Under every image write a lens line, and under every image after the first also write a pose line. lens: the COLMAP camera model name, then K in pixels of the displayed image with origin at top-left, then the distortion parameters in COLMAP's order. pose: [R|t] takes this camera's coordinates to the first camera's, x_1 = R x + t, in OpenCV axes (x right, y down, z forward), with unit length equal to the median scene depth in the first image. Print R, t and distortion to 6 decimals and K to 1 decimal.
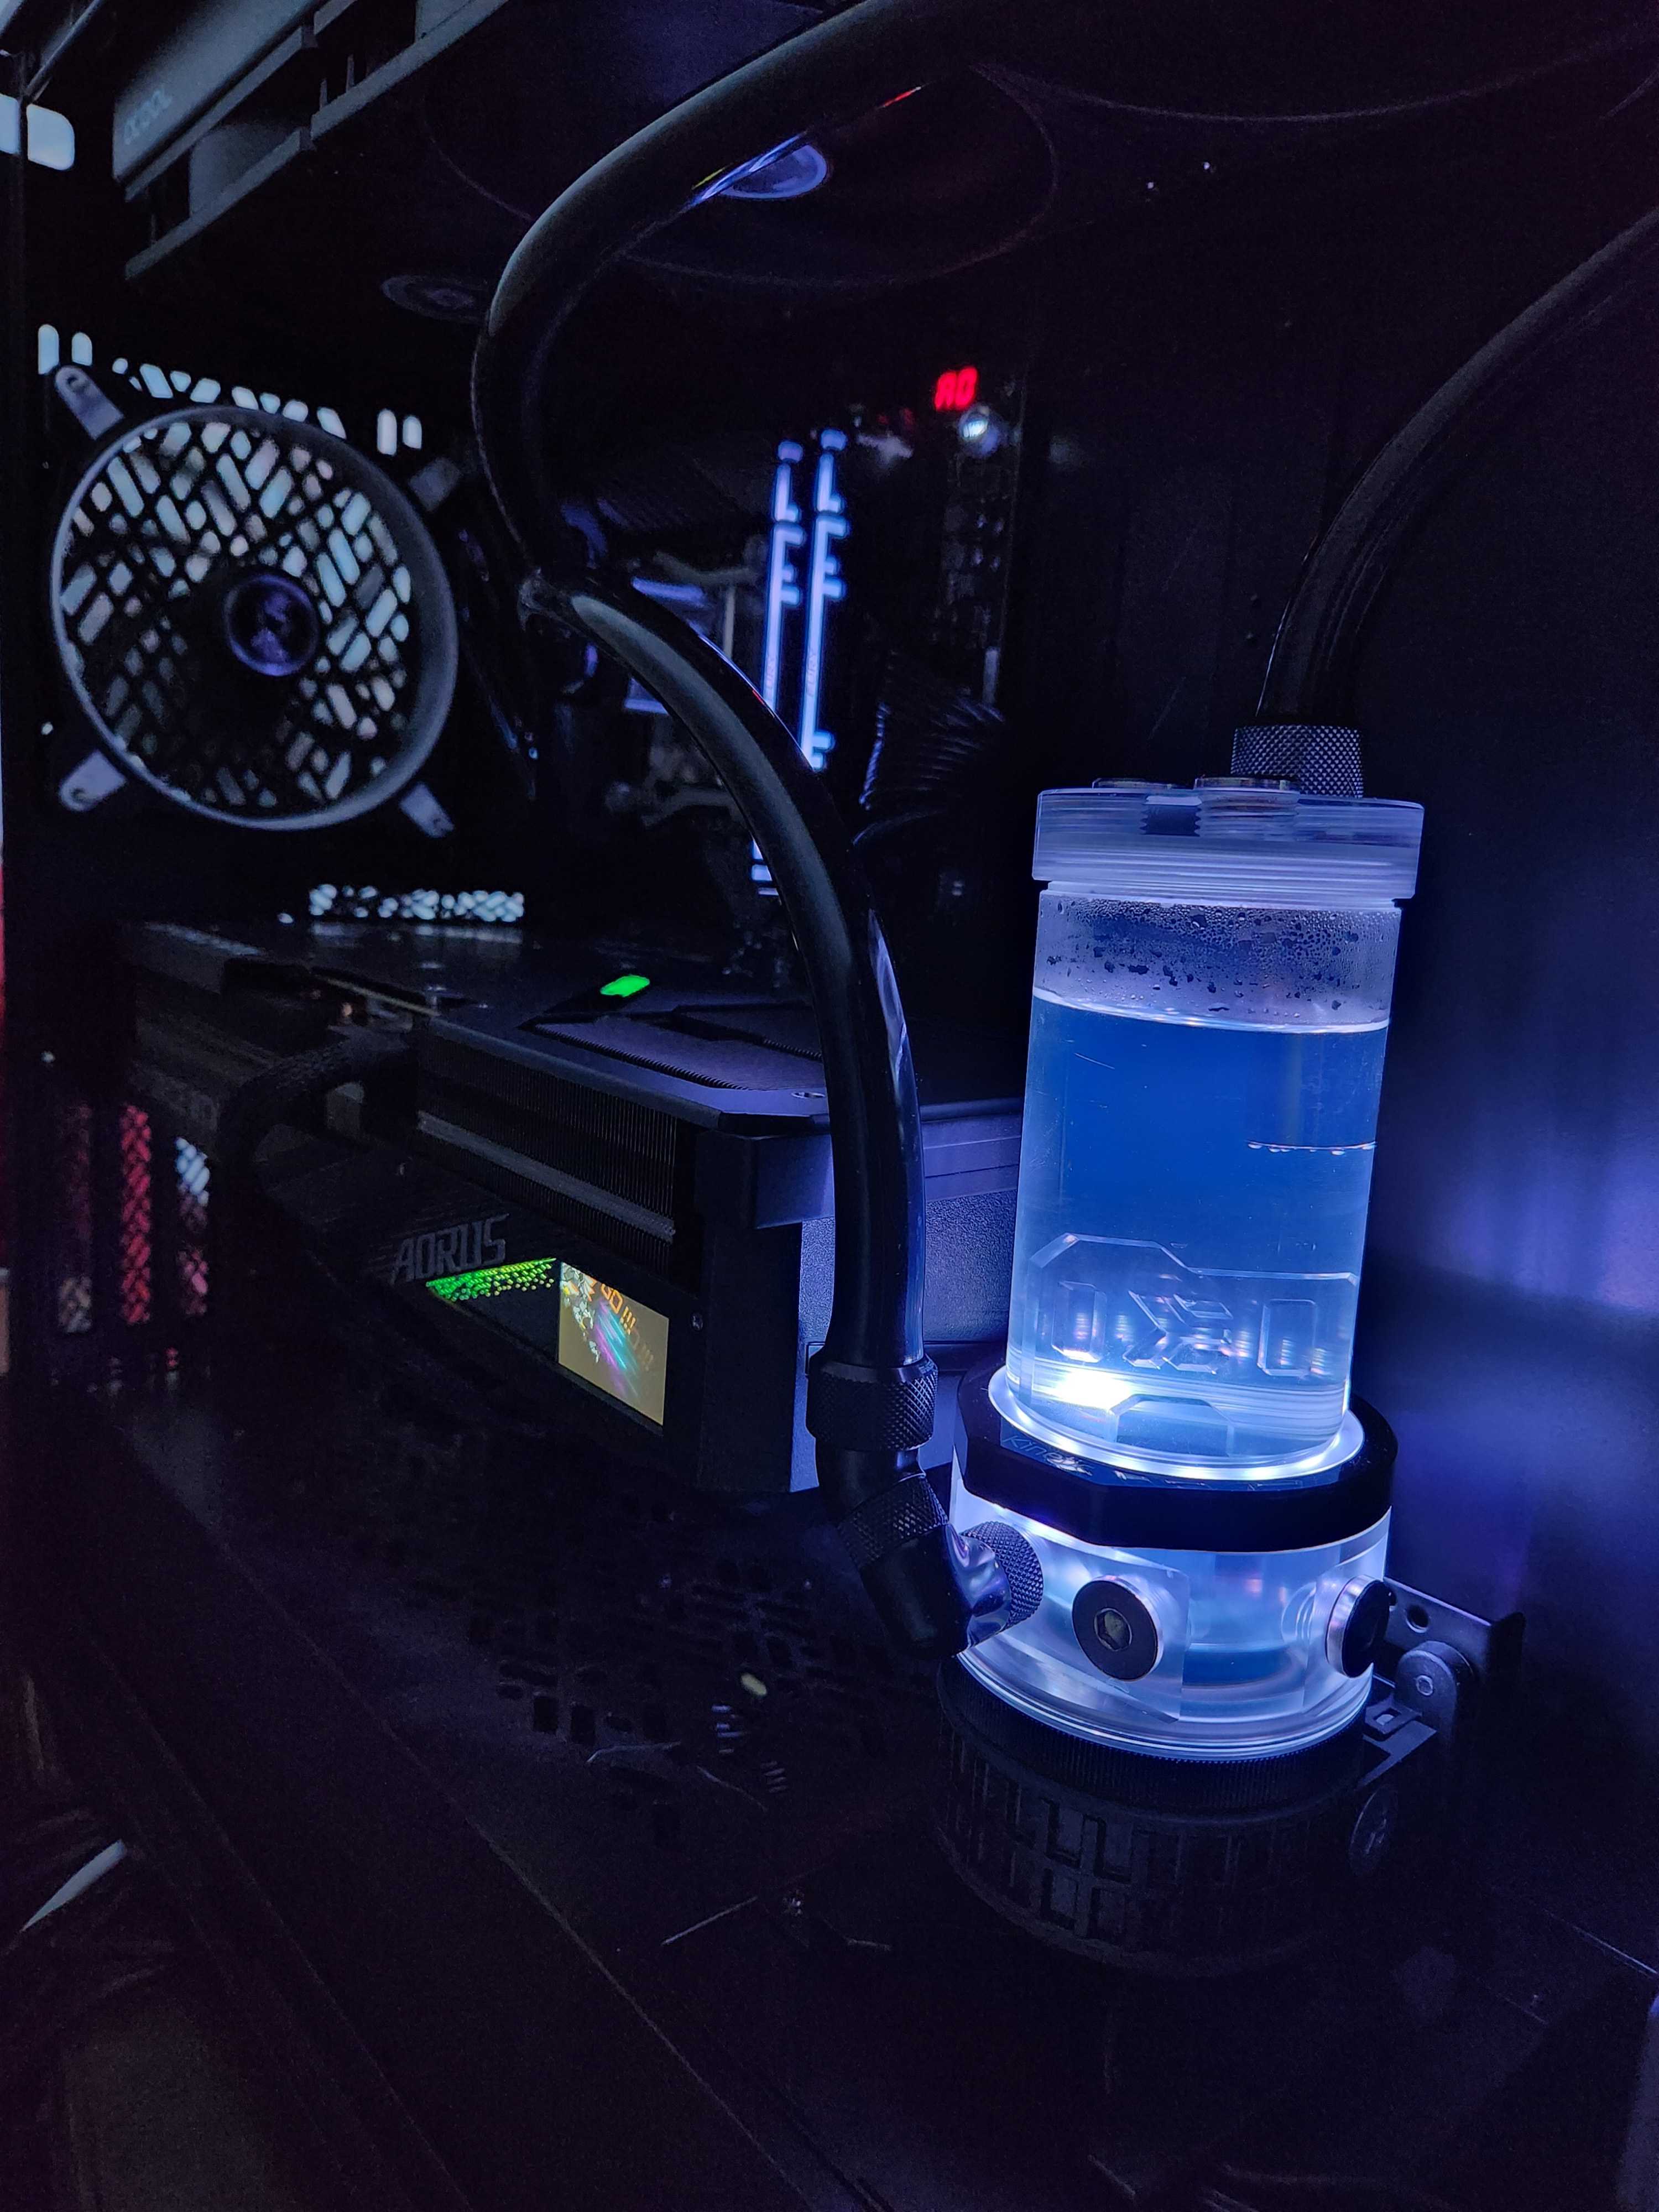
lens RADIAL K [[1497.5, 0, 828.7], [0, 1497.5, 1098.8], [0, 0, 1]] dist [-0.000087, -0.000545]
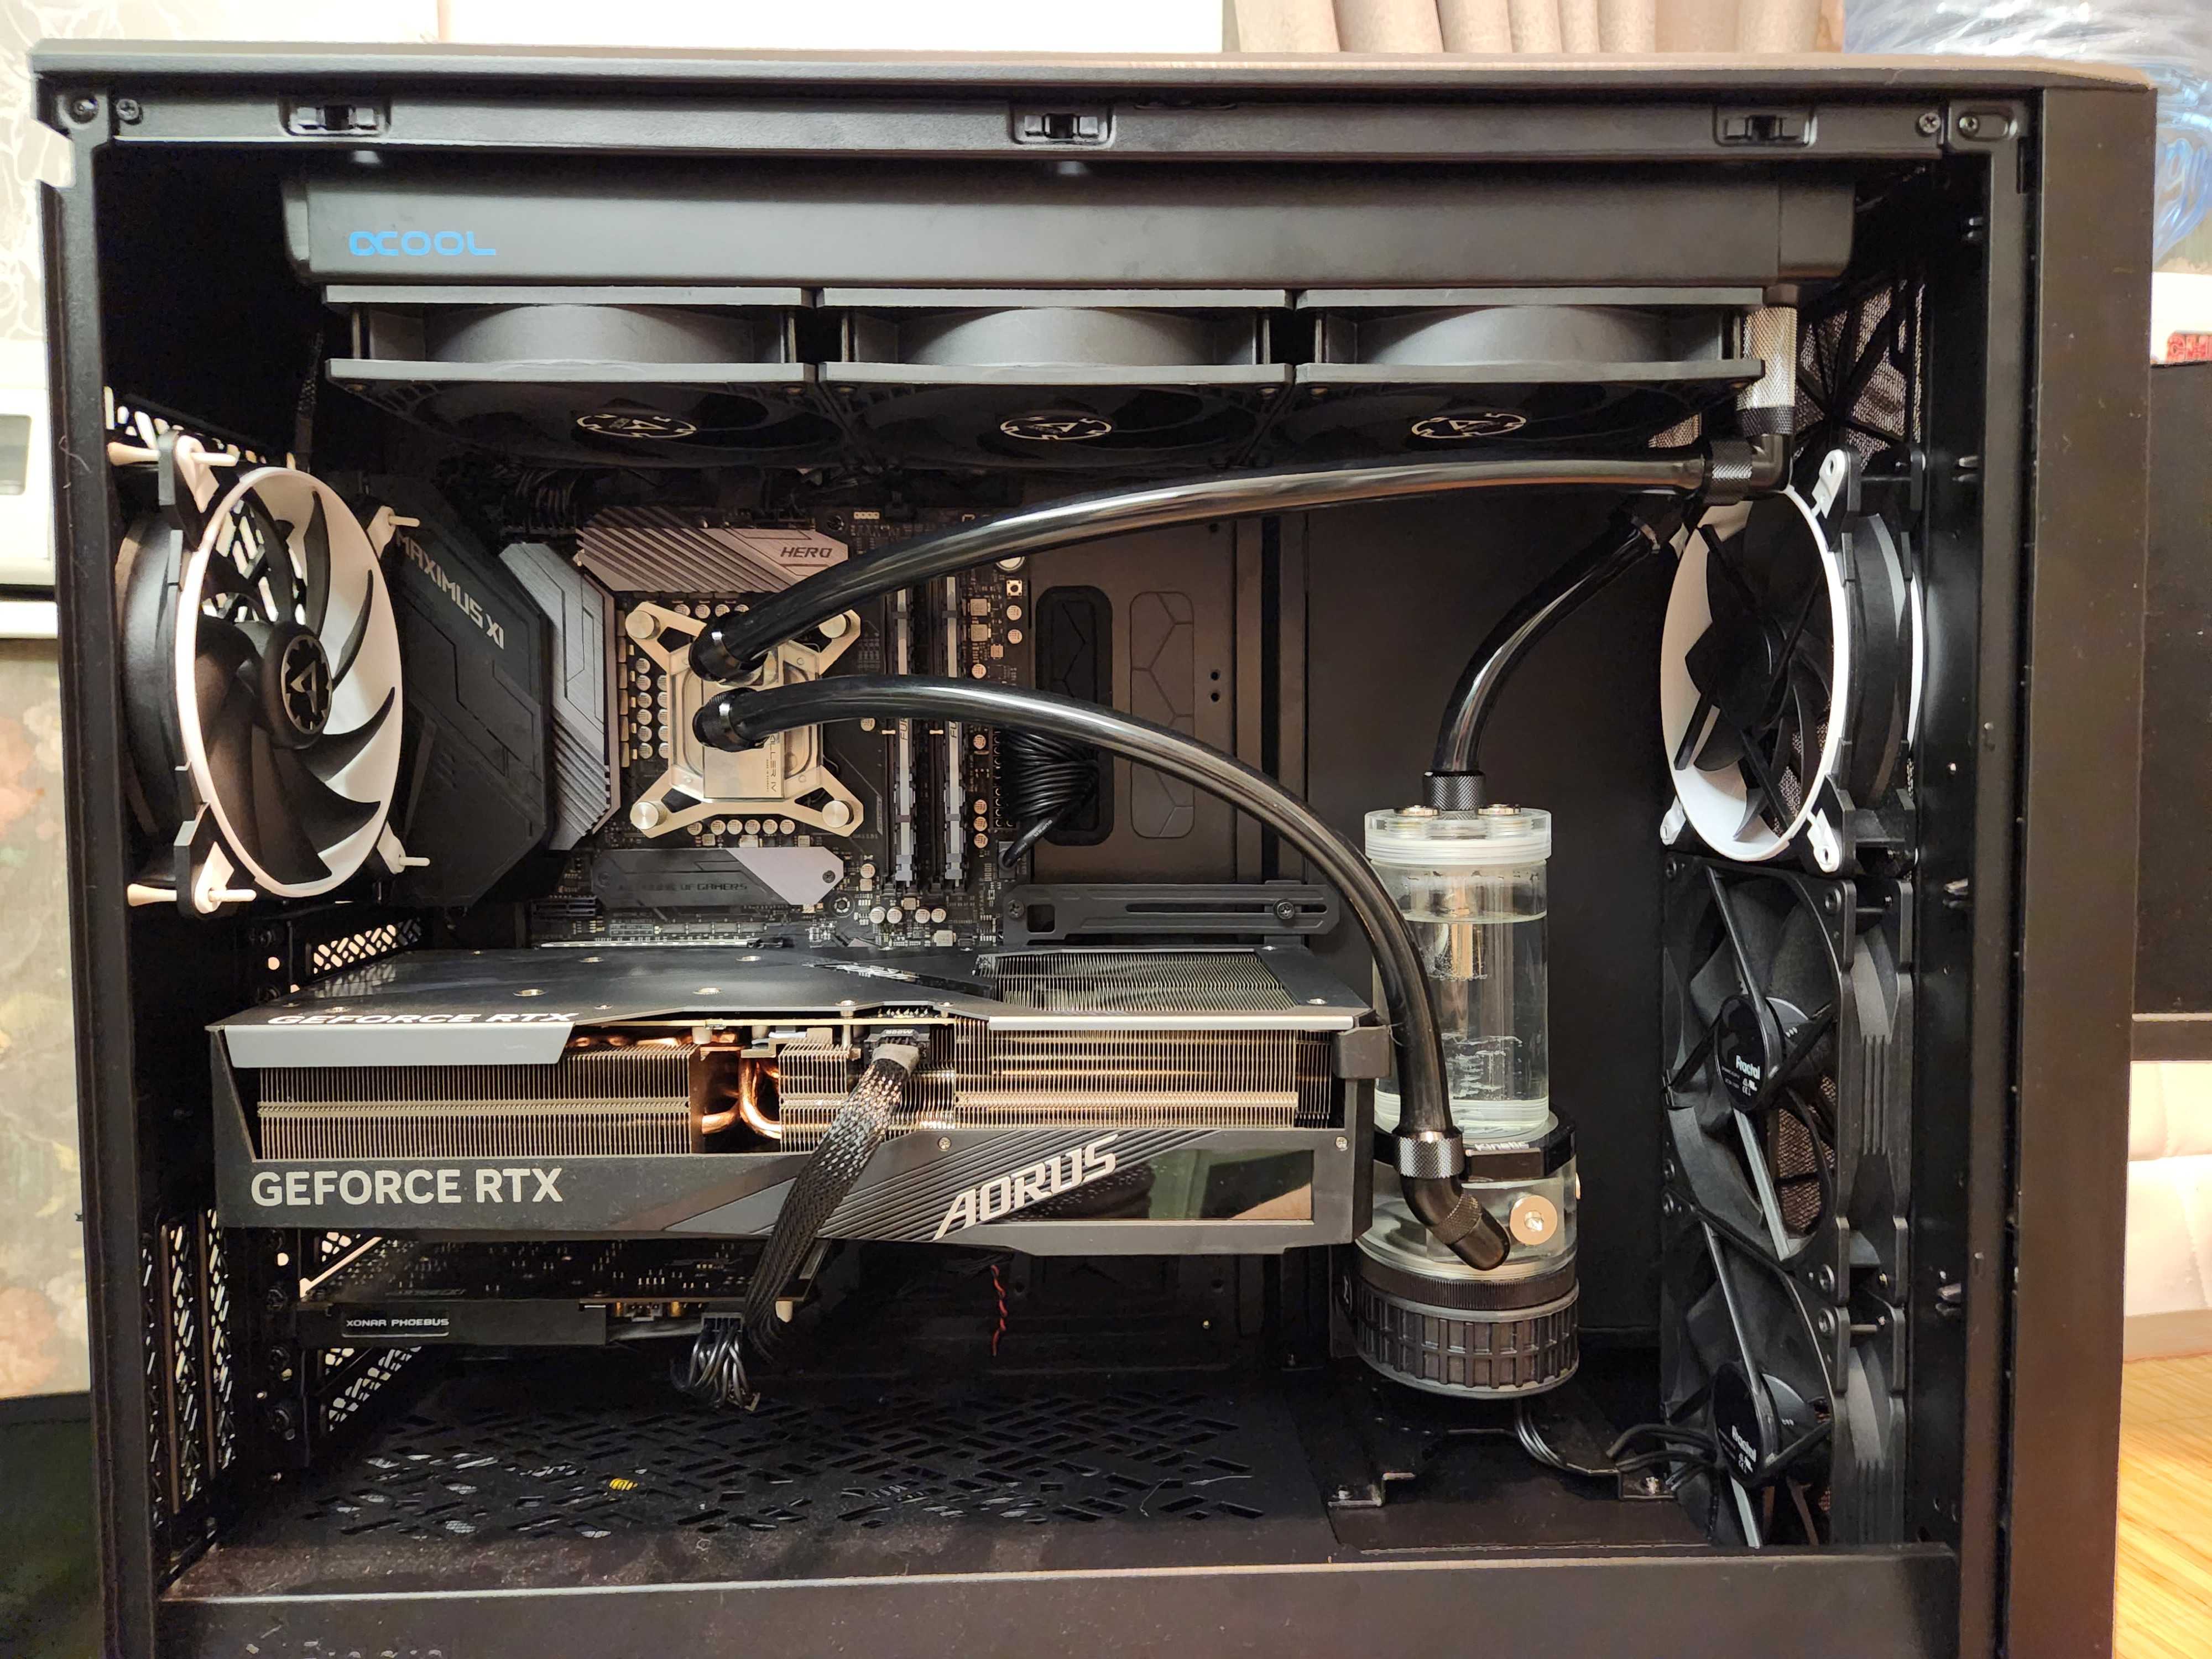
lens RADIAL K [[1497.5, 0, 1106.0], [0, 1497.5, 829.5], [0, 0, 1]] dist [-0.000087, -0.000545]
pose [[0.608648, -0.120014, 0.784311, -1.267443], [0.180323, 0.983551, 0.010565, -0.220671], [-0.772678, 0.134999, 0.620278, 0.074317]]
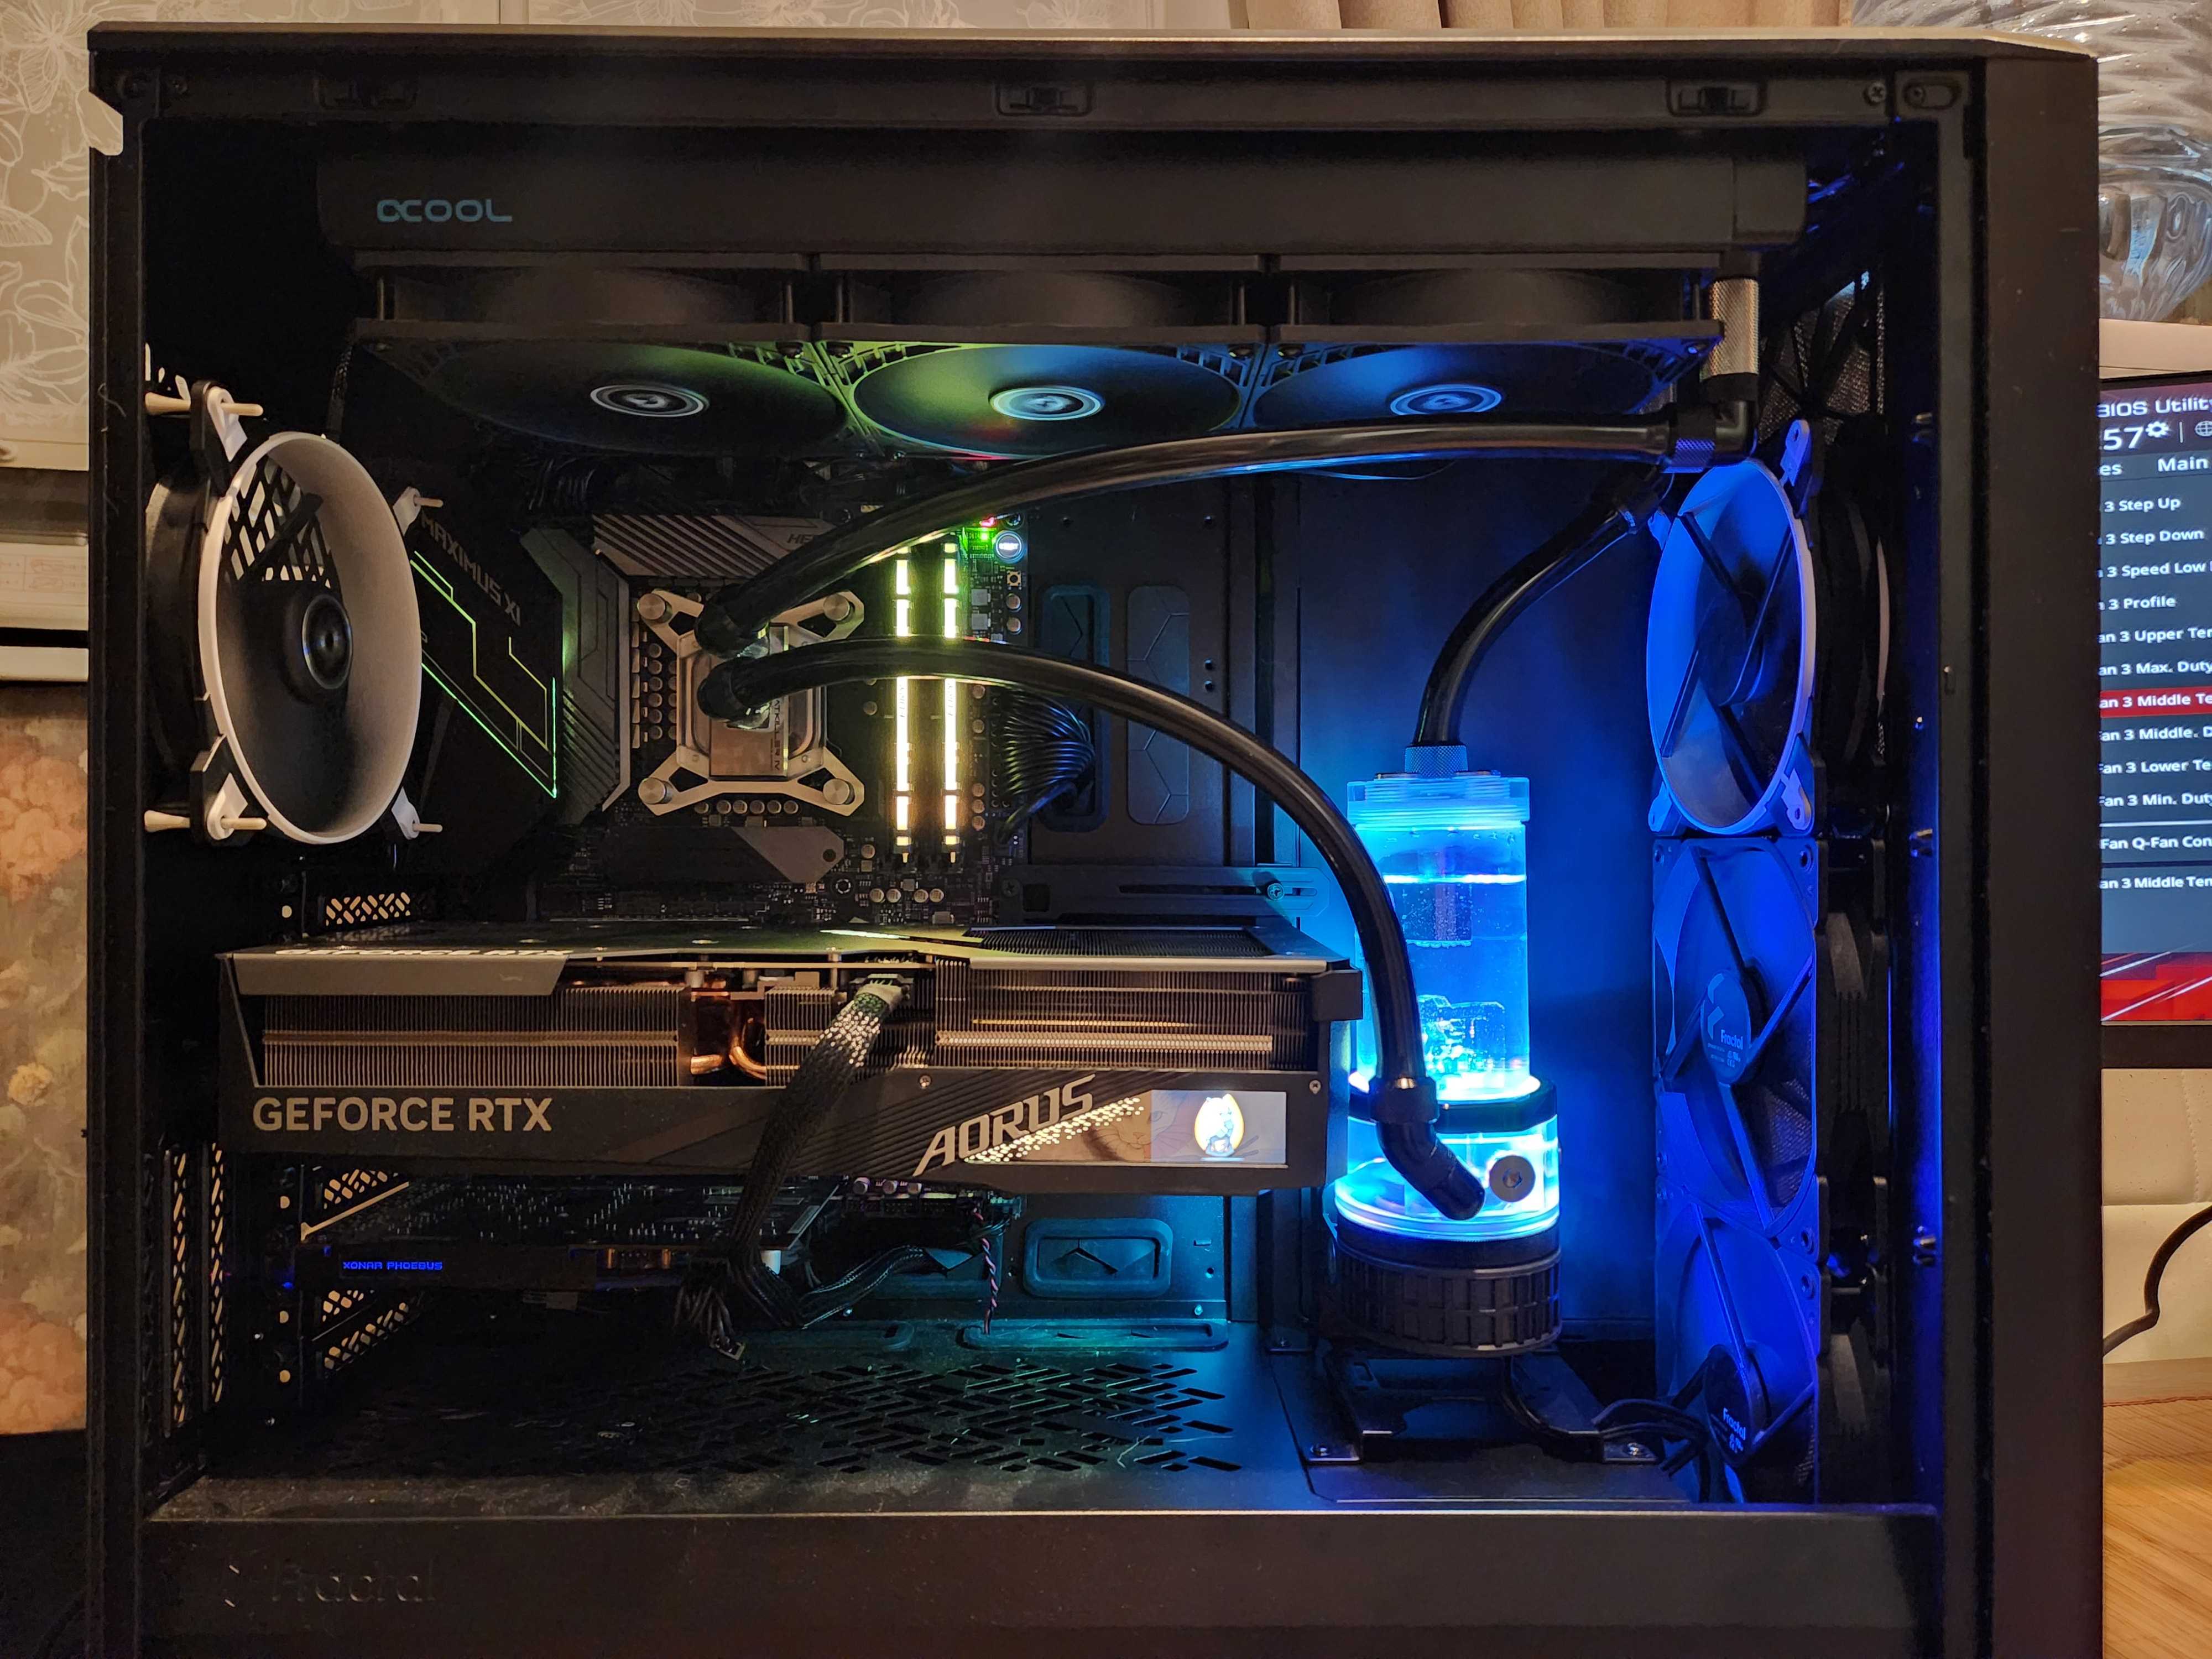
lens RADIAL K [[1490.2, 0, 1108.7], [0, 1490.2, 839.8], [0, 0, 1]] dist [0.001501, 0.000838]
pose [[0.628732, -0.072212, 0.774262, -1.270651], [0.172090, 0.983912, -0.047979, -0.074189], [-0.758341, 0.163409, 0.631044, 0.031866]]
